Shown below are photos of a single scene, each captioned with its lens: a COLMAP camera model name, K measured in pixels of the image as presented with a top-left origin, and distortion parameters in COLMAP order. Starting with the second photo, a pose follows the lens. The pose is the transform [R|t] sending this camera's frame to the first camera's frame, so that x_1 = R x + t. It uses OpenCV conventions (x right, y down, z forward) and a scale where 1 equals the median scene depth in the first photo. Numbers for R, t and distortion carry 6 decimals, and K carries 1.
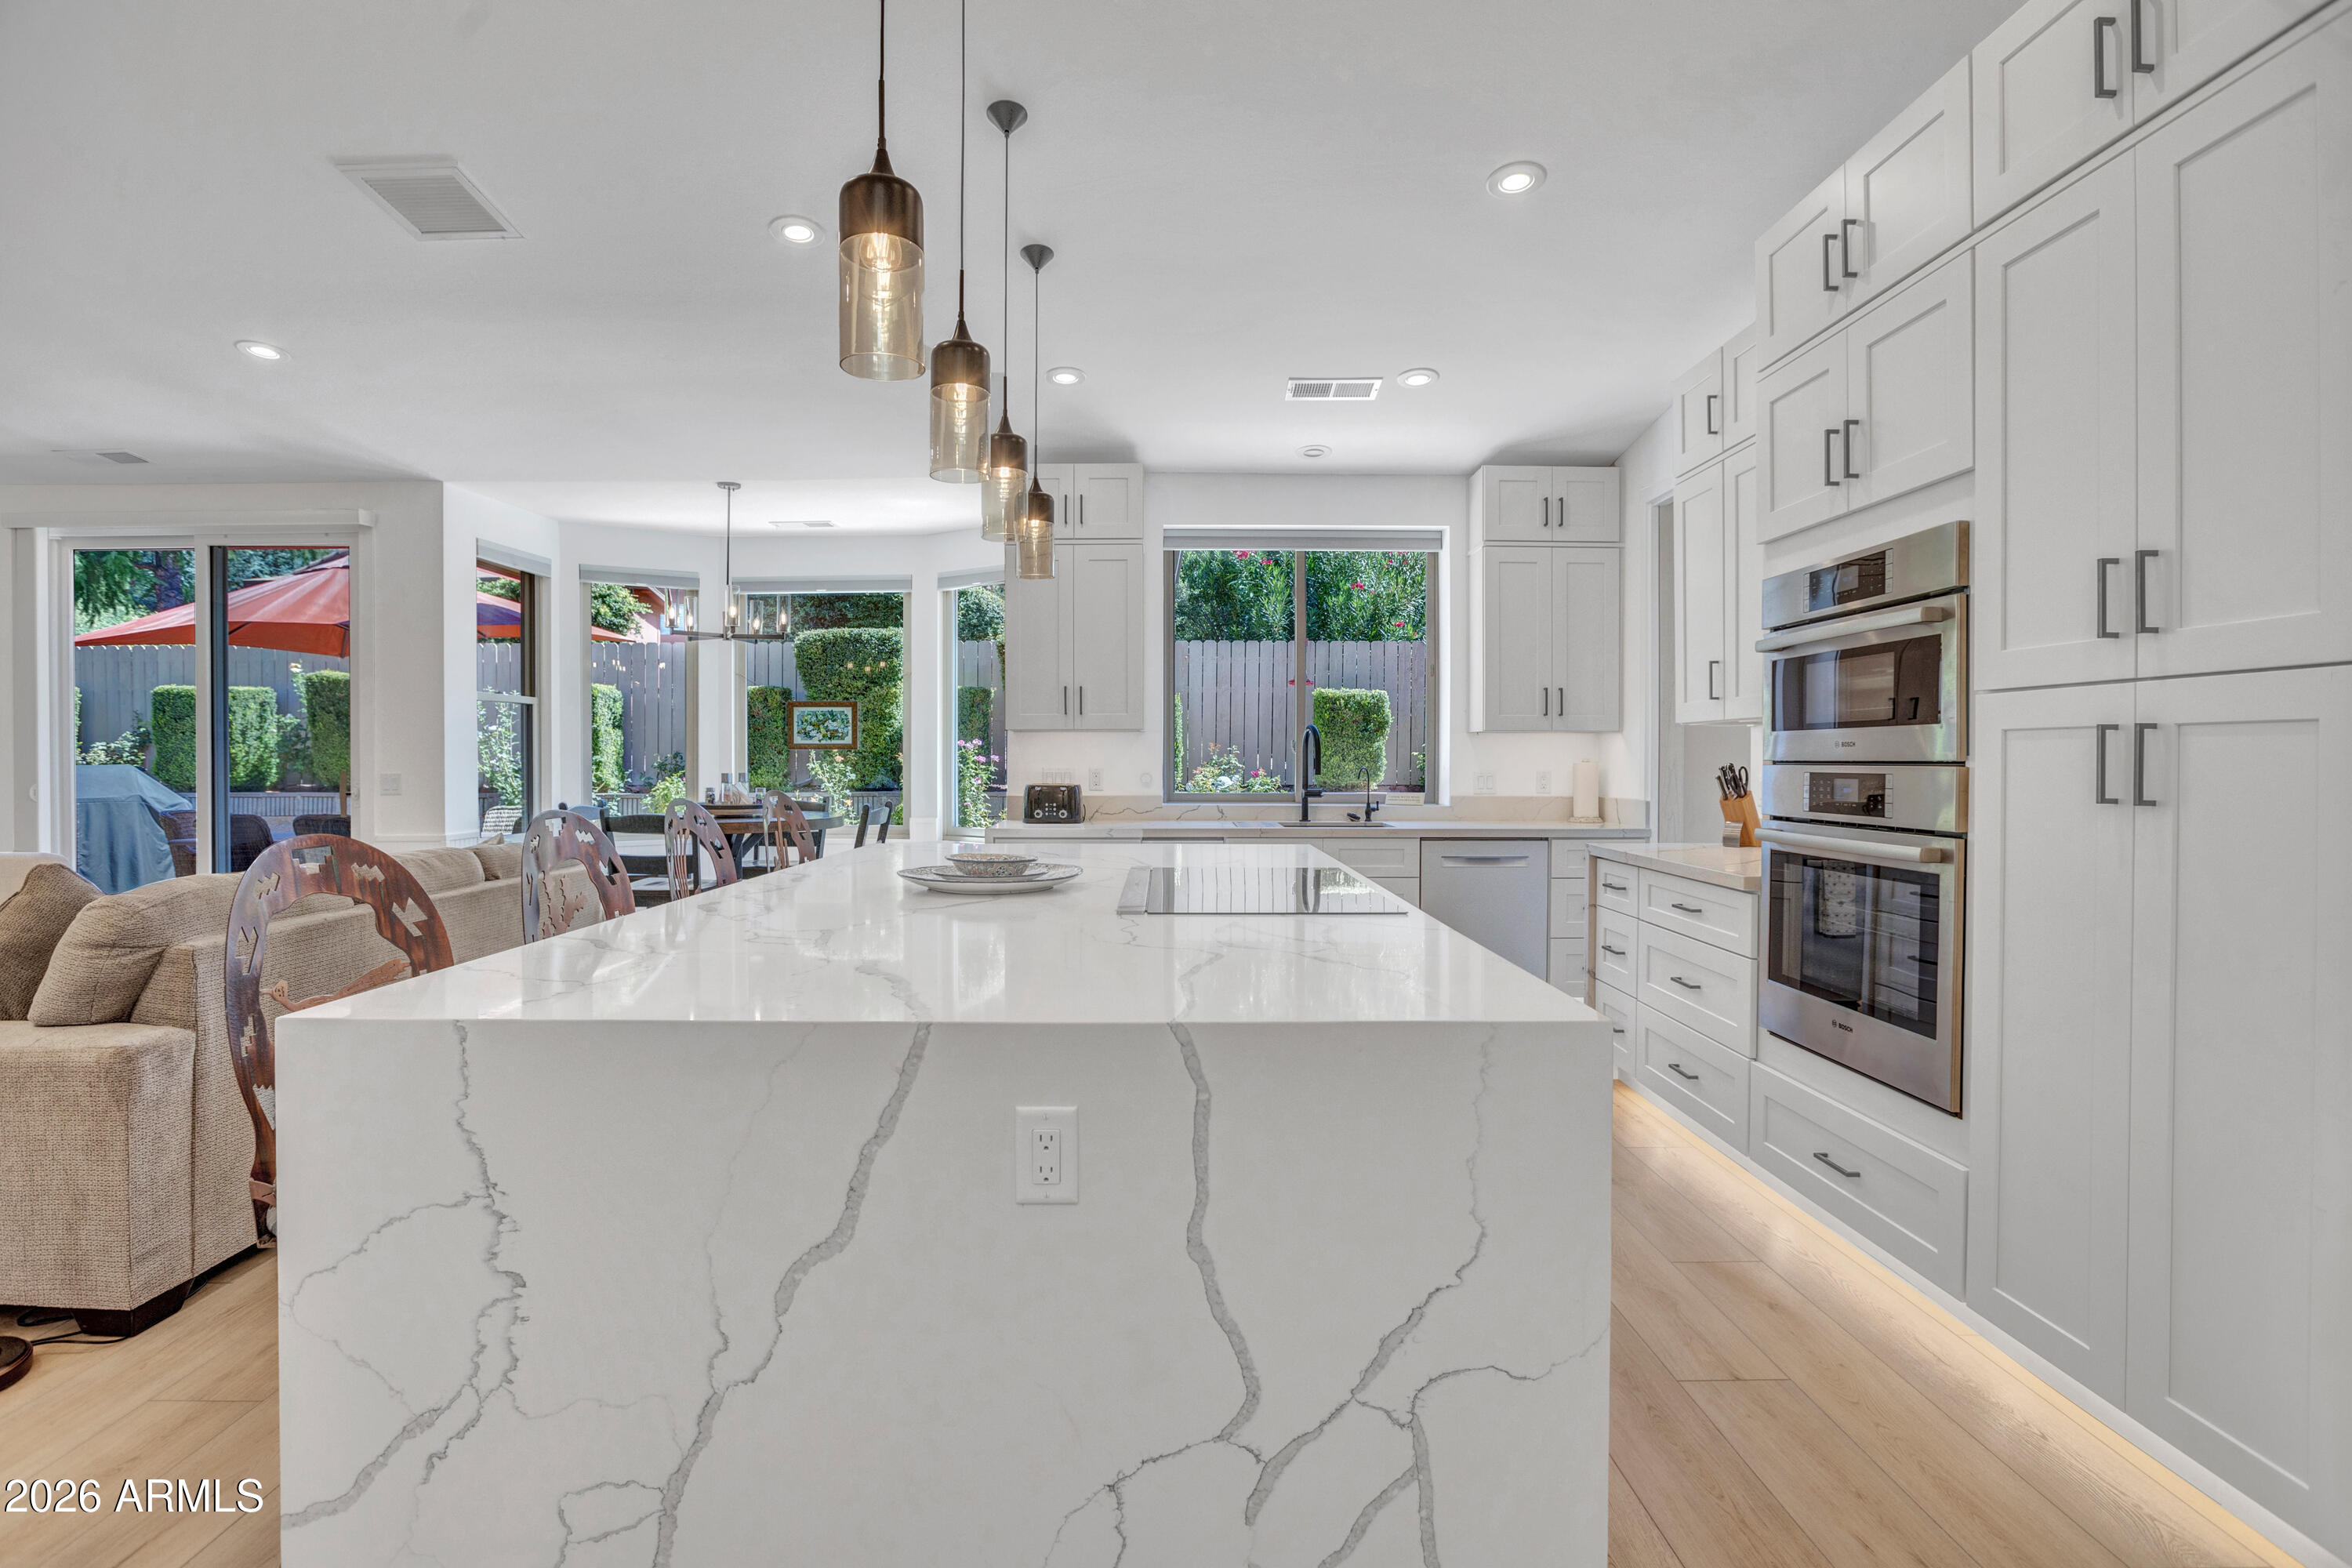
lens RADIAL K [[1114.9, 0, 1140.5], [0, 1114.9, 774.9], [0, 0, 1]] dist [-0.048718, 0.017453]
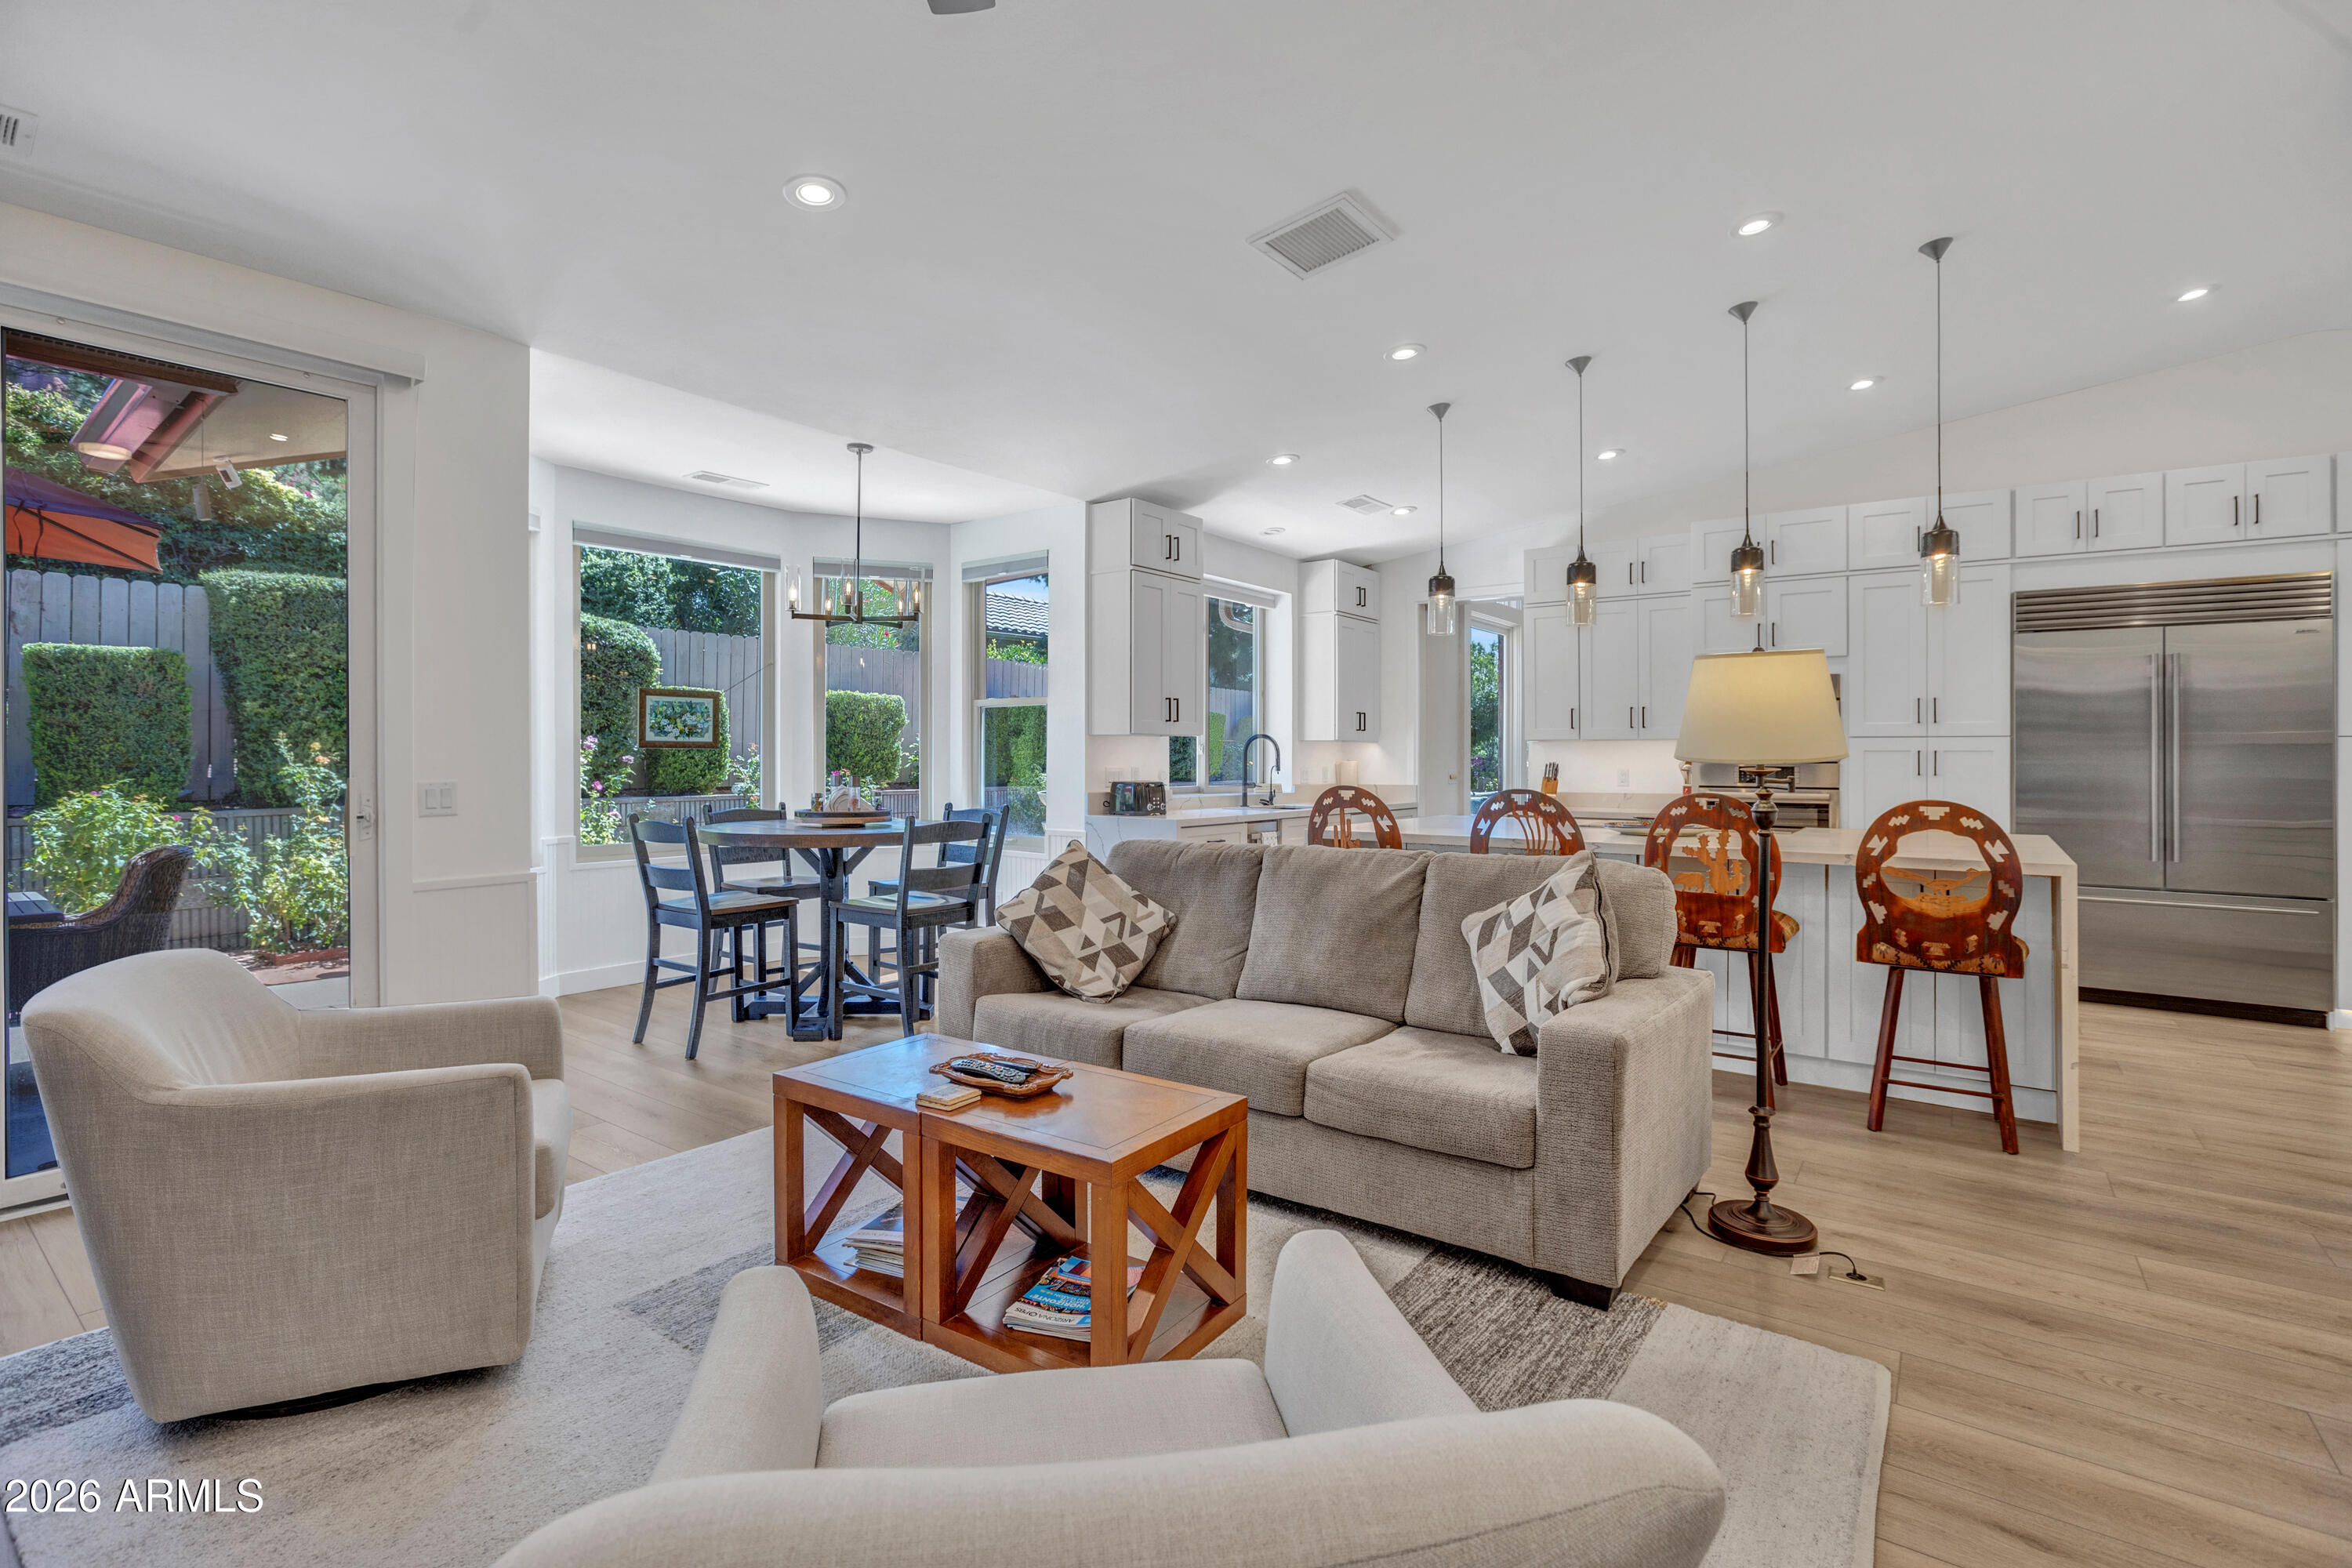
lens RADIAL K [[1111.3, 0, 1162.1], [0, 1111.3, 770.0], [0, 0, 1]] dist [-0.048740, 0.014195]
pose [[0.598579, -0.009617, 0.801006, -0.950322], [0.012185, 0.999922, 0.002900, -0.006090], [-0.800971, 0.008024, 0.598649, 0.287302]]
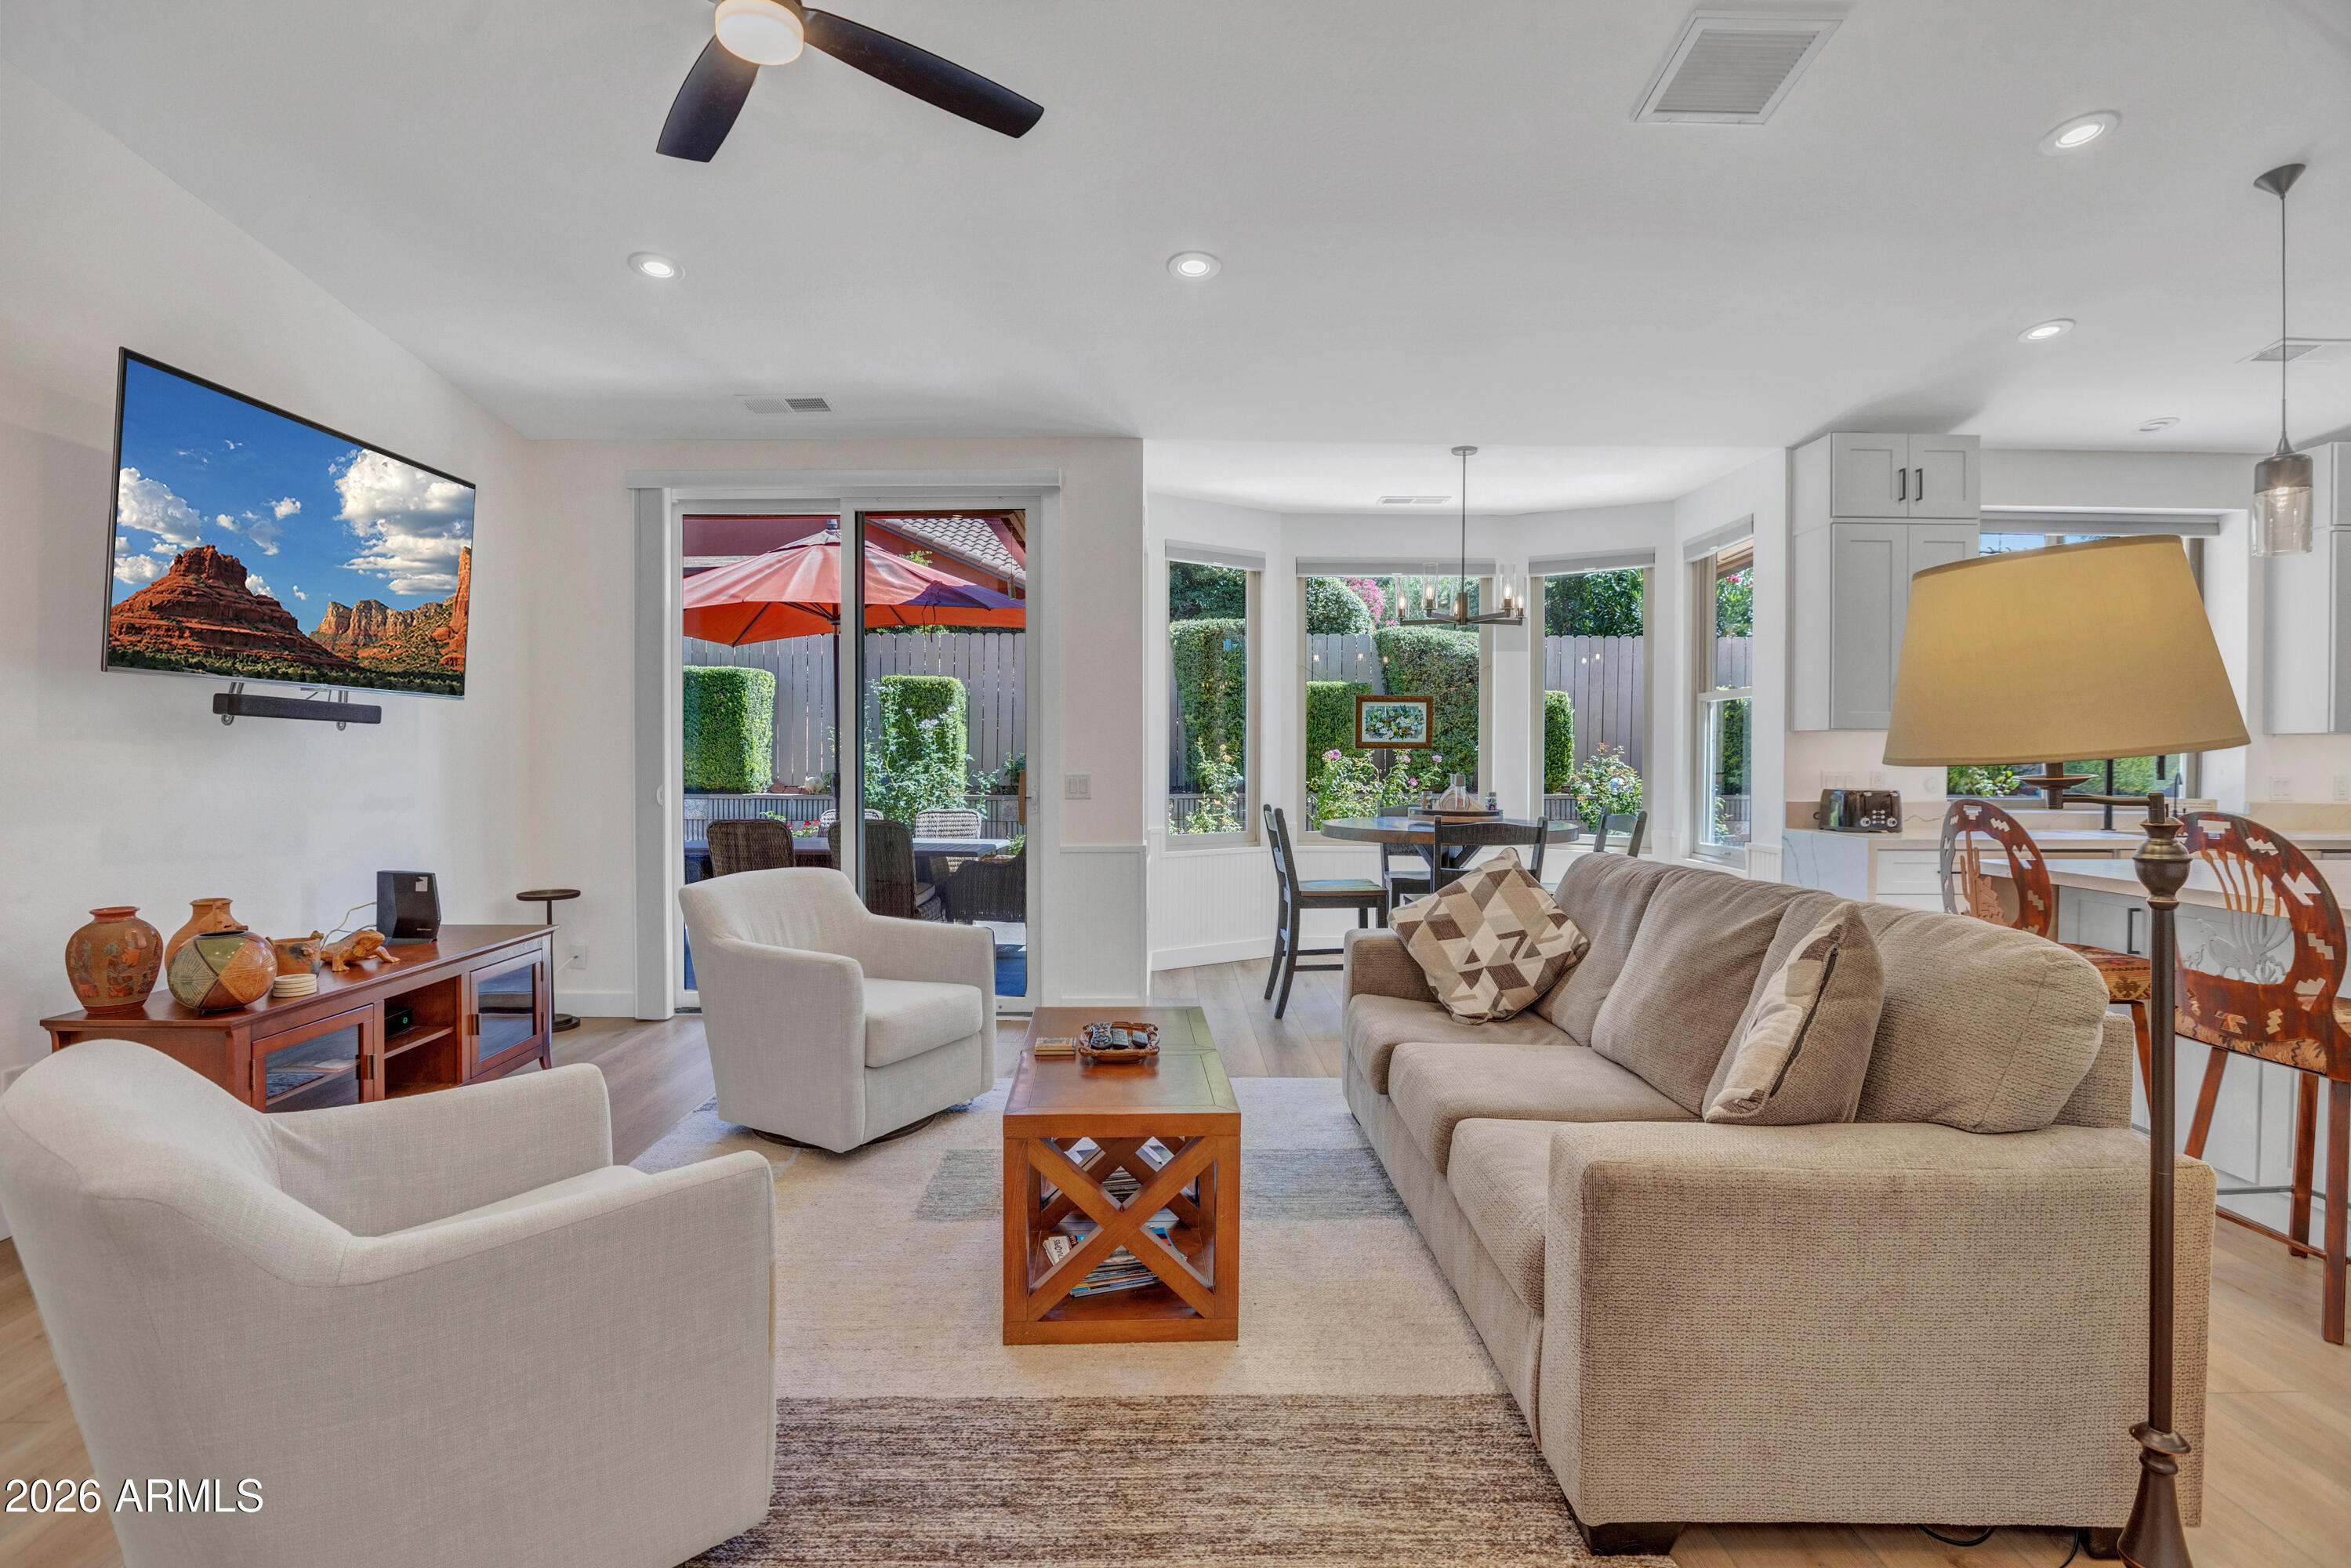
lens RADIAL K [[1110.9, 0, 1161.6], [0, 1110.9, 770.0], [0, 0, 1]] dist [-0.048740, 0.014195]
pose [[0.999876, 0.002521, 0.015549, -0.640197], [-0.002481, 0.999993, -0.002628, -0.003101], [-0.015555, 0.002589, 0.999876, 0.119670]]
